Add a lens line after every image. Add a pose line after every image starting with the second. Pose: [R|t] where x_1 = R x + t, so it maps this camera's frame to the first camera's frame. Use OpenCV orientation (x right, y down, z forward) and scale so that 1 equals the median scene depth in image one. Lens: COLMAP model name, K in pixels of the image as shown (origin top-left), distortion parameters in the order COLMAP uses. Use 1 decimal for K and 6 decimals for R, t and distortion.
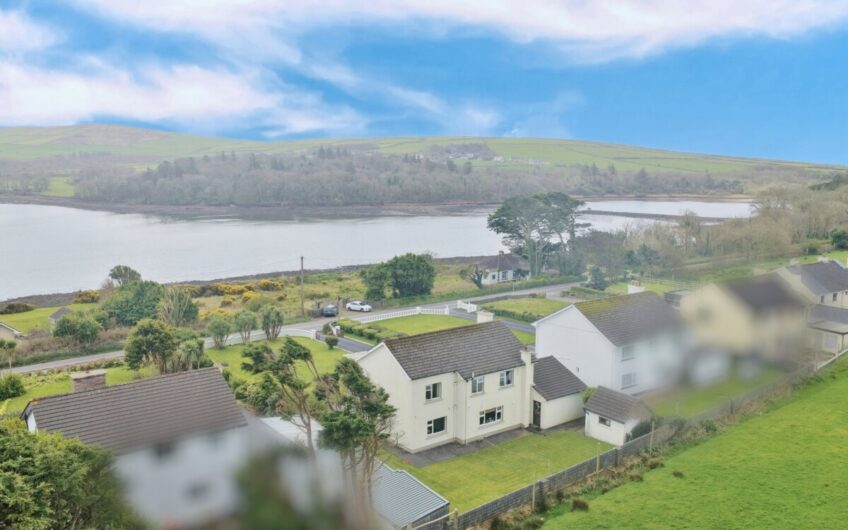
lens RADIAL K [[700.1, 0, 424.0], [0, 700.1, 265.0], [0, 0, 1]] dist [-0.003644, 0.010305]
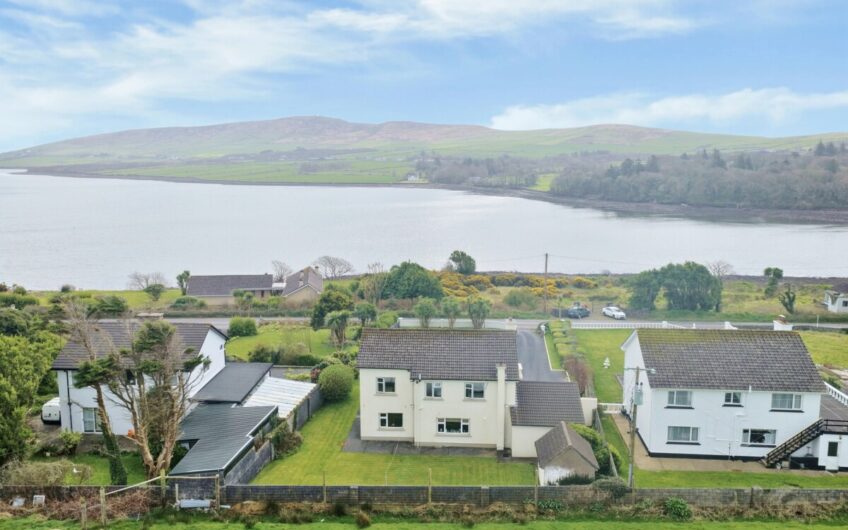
lens RADIAL K [[700.1, 0, 424.0], [0, 700.1, 265.0], [0, 0, 1]] dist [-0.003644, 0.010305]
pose [[0.761669, 0.093534, -0.641180, 0.252343], [-0.091793, 0.995123, 0.036124, -0.012062], [0.641431, 0.031341, 0.766540, 0.094428]]
